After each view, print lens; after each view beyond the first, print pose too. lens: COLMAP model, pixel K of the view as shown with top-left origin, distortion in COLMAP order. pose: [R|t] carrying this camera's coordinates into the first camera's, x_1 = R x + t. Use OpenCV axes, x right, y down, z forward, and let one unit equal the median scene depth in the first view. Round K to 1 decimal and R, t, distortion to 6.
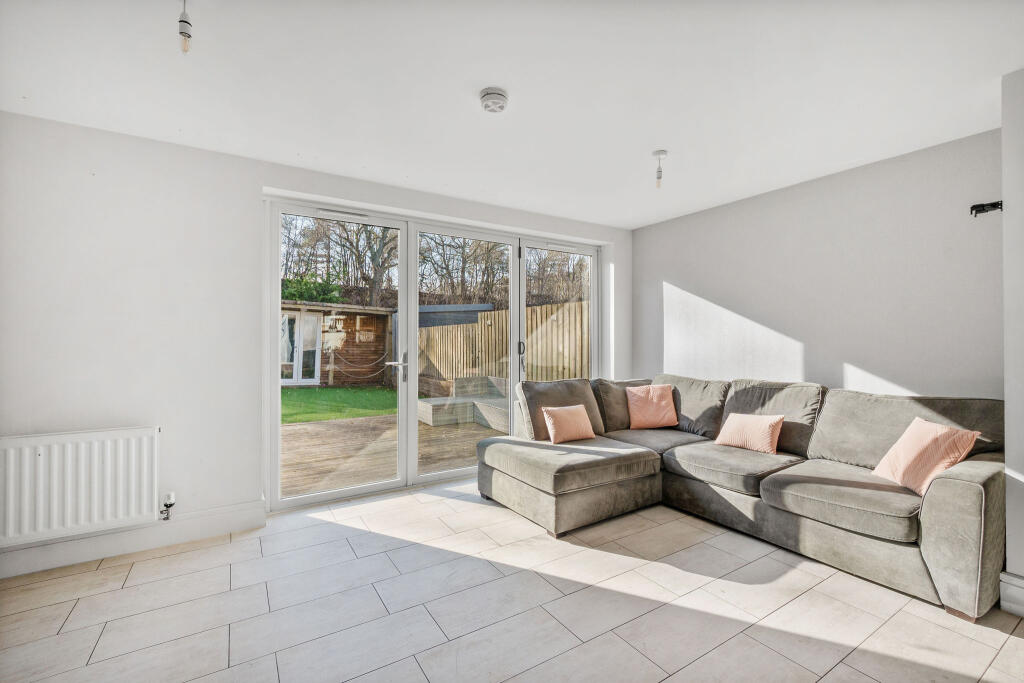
lens RADIAL K [[433.6, 0, 512.0], [0, 433.6, 341.5], [0, 0, 1]] dist [0.006851, -0.000044]
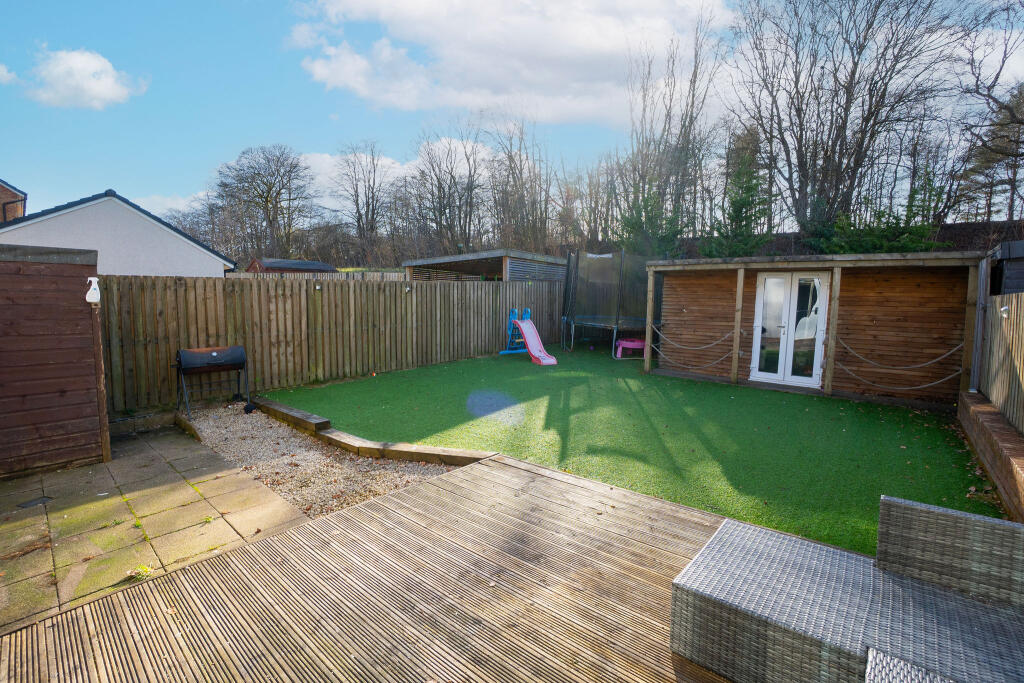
lens RADIAL K [[446.9, 0, 519.0], [0, 446.9, 338.9], [0, 0, 1]] dist [-0.062259, 0.023690]
pose [[0.294403, 0.069471, -0.953153, 0.072888], [0.004047, 0.997255, 0.073936, -0.063439], [0.955673, -0.025624, 0.293314, 1.333321]]
